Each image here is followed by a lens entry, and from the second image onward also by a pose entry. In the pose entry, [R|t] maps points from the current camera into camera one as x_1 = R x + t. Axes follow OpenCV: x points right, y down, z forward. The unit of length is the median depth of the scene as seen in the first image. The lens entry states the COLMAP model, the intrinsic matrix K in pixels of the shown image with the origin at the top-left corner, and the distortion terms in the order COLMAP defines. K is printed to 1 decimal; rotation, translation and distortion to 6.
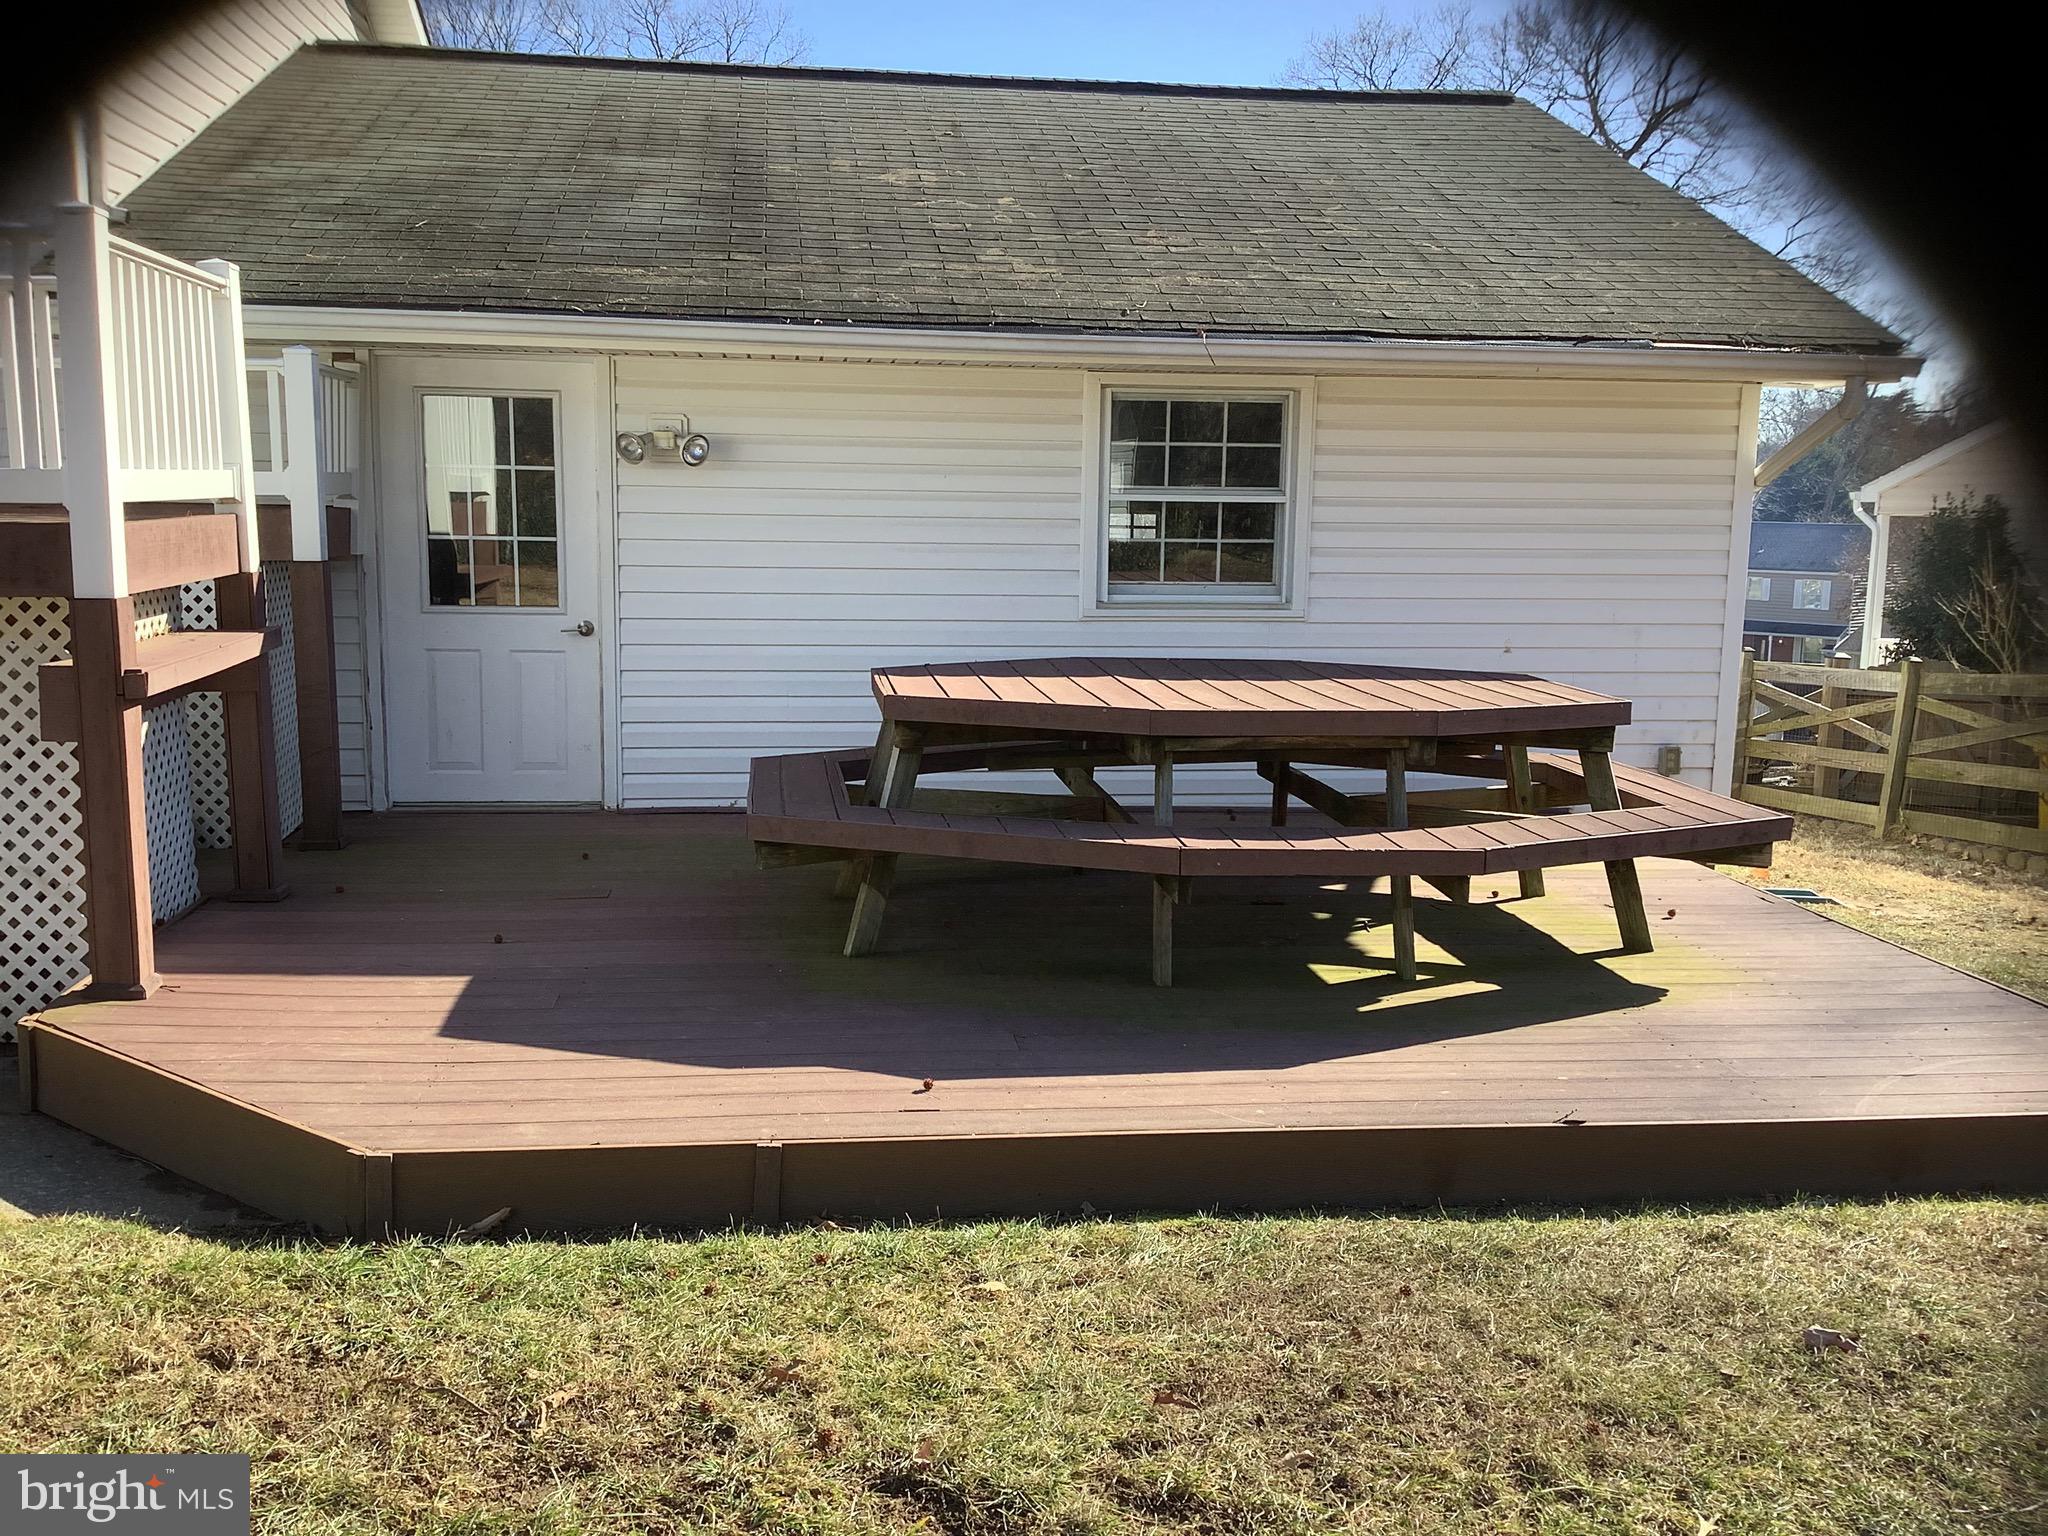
lens RADIAL K [[1862.8, 0, 1042.2], [0, 1862.8, 762.7], [0, 0, 1]] dist [0.138405, -0.275640]
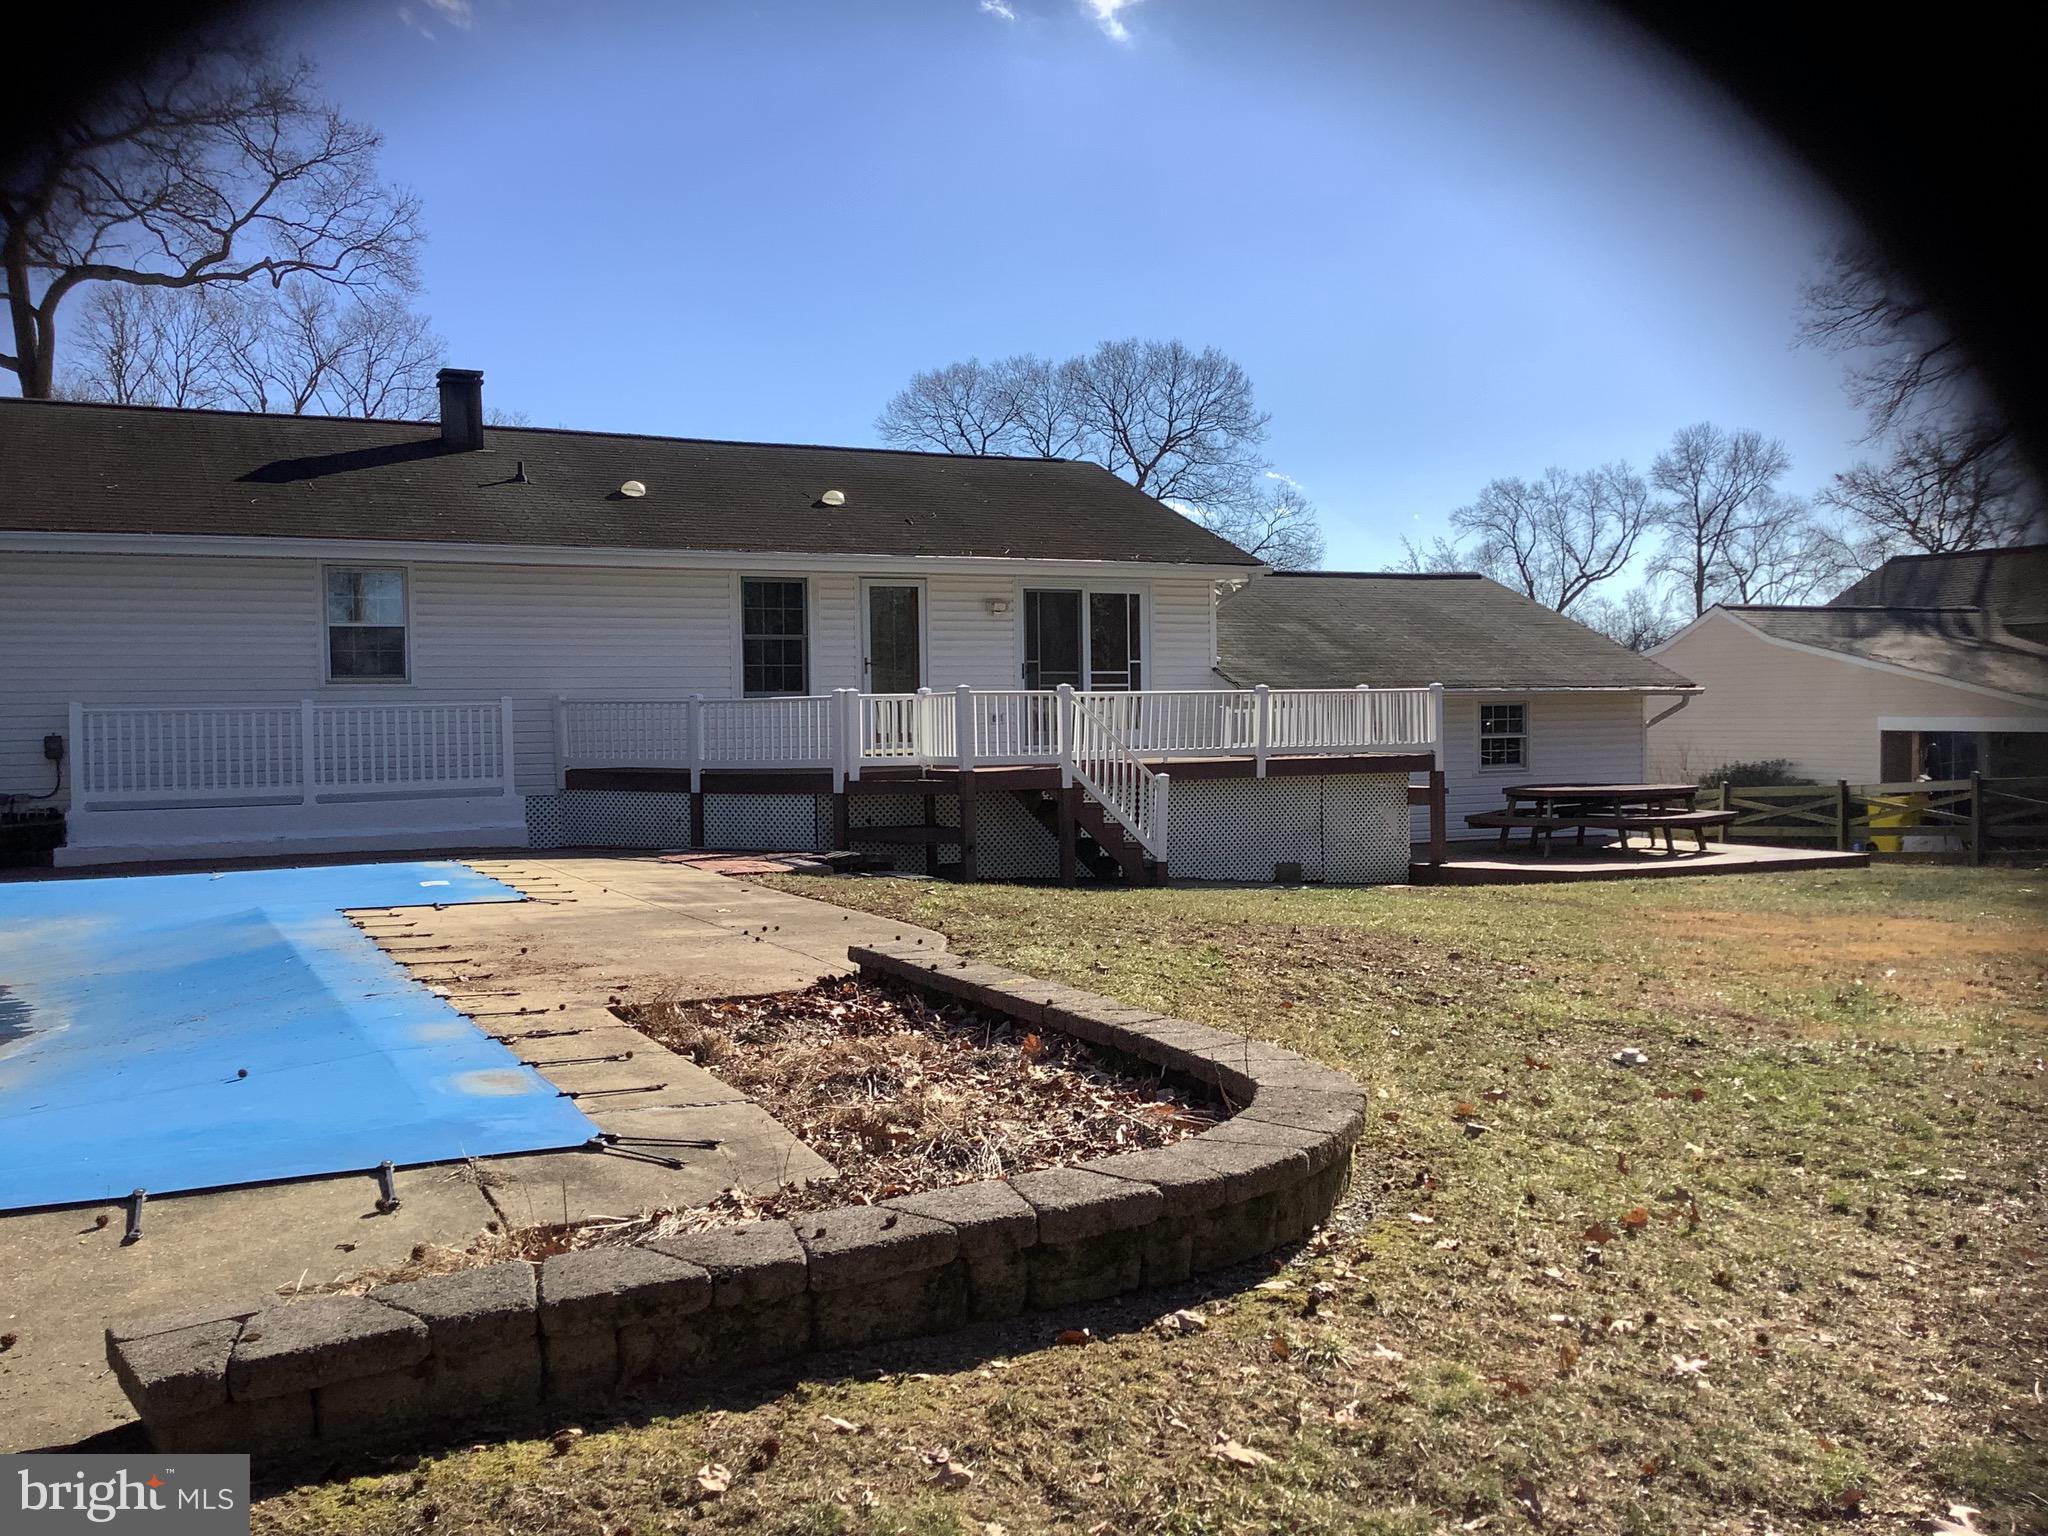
lens RADIAL K [[1862.8, 0, 1042.2], [0, 1862.8, 762.7], [0, 0, 1]] dist [0.138405, -0.275640]
pose [[0.948302, -0.033192, 0.315630, -1.617088], [0.070269, 0.991792, -0.106822, 0.180162], [-0.309494, 0.123478, 0.942850, -1.688135]]
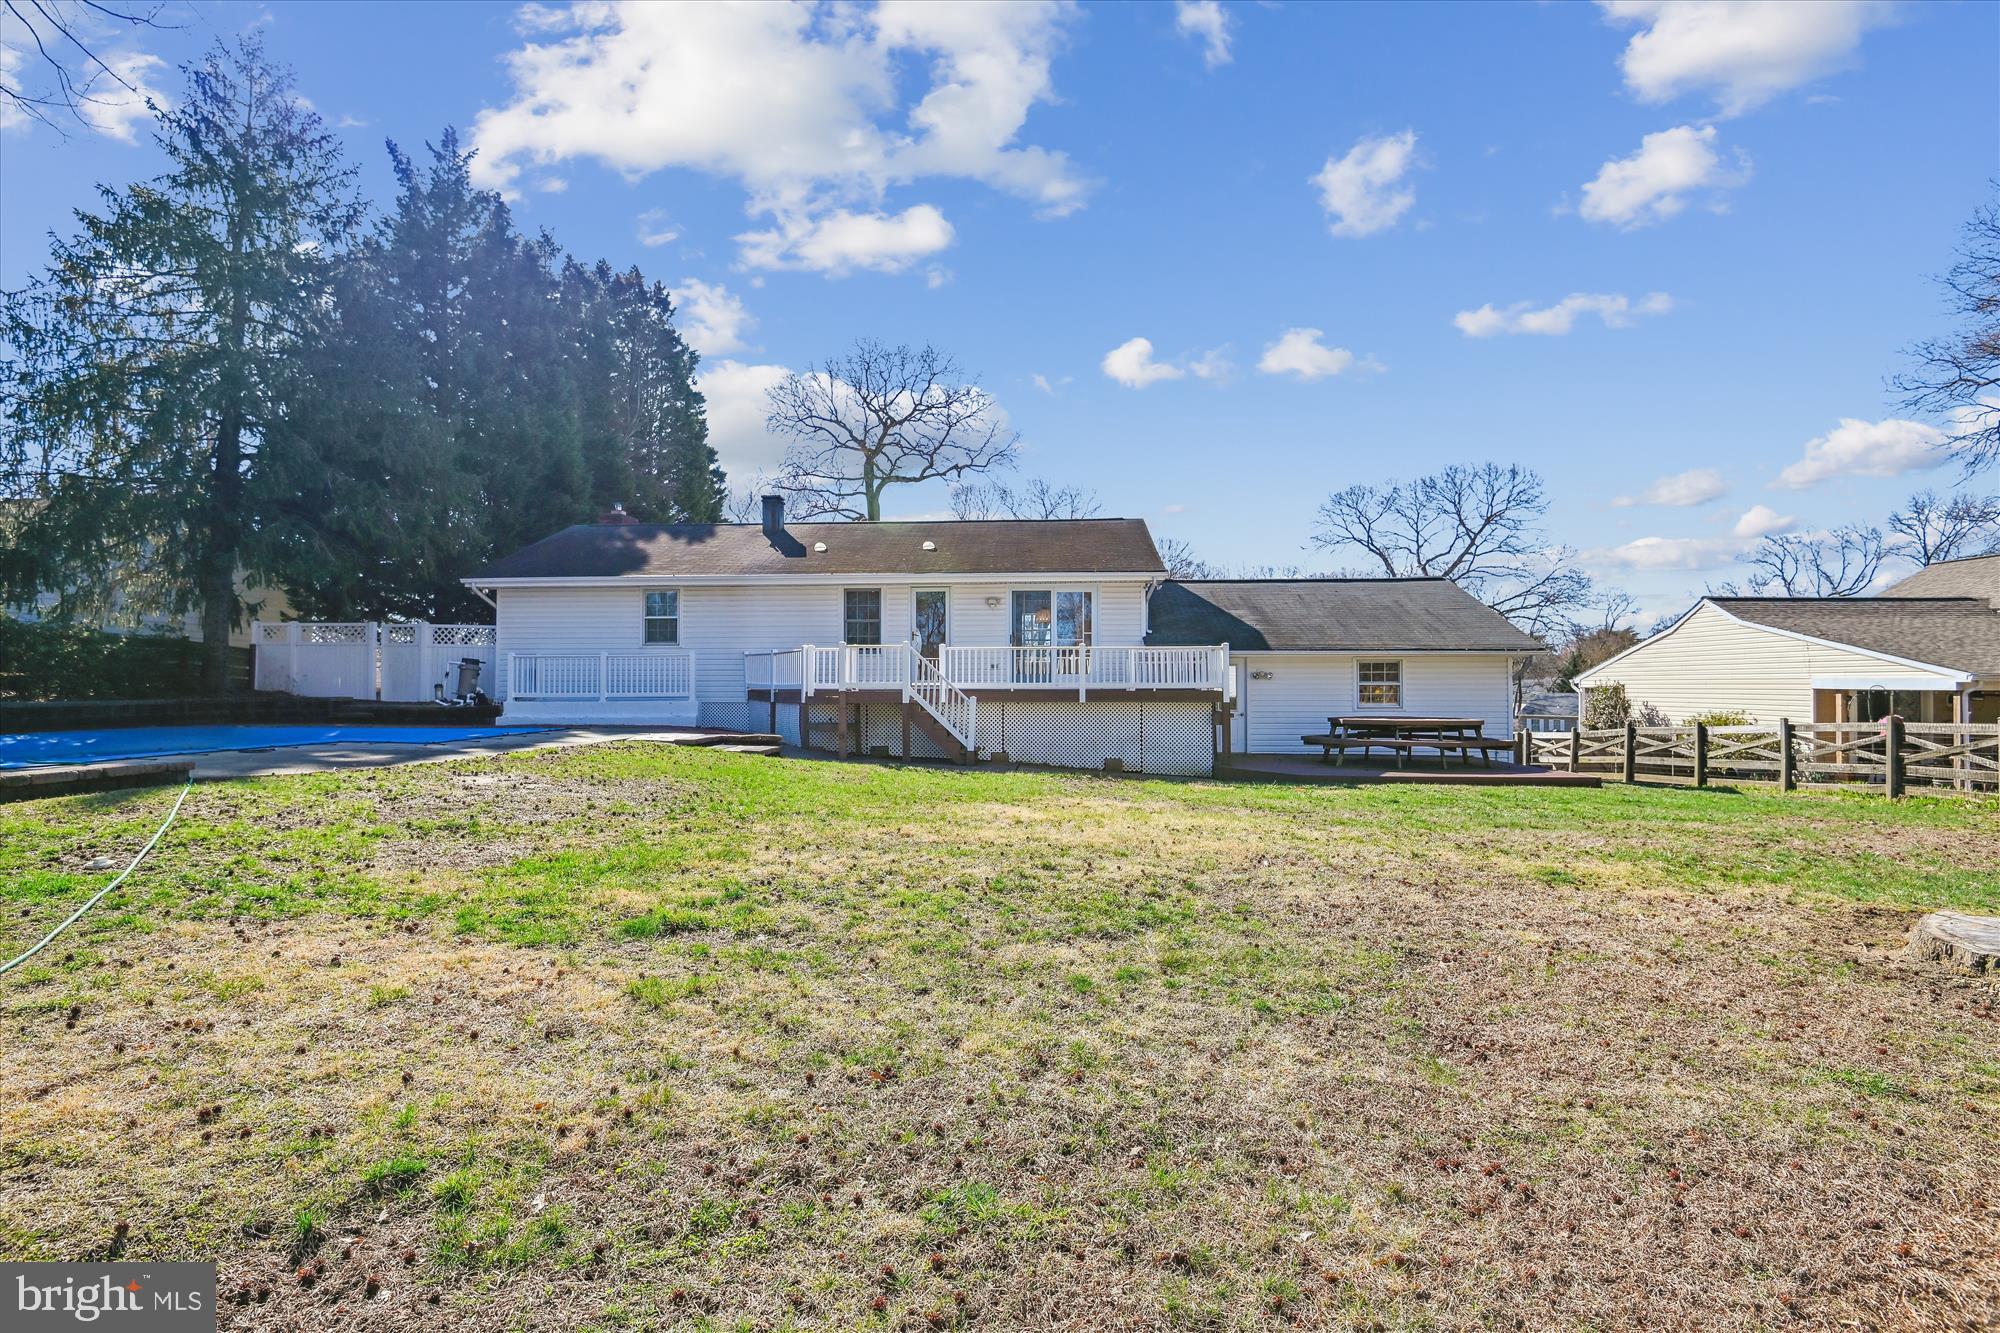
lens RADIAL K [[923.6, 0, 1001.9], [0, 923.6, 647.8], [0, 0, 1]] dist [0.000183, -0.020940]
pose [[0.982019, -0.019070, -0.187817, -0.401241], [-0.015478, 0.983401, -0.180782, 0.195363], [0.188147, 0.180439, 0.965424, -1.366356]]
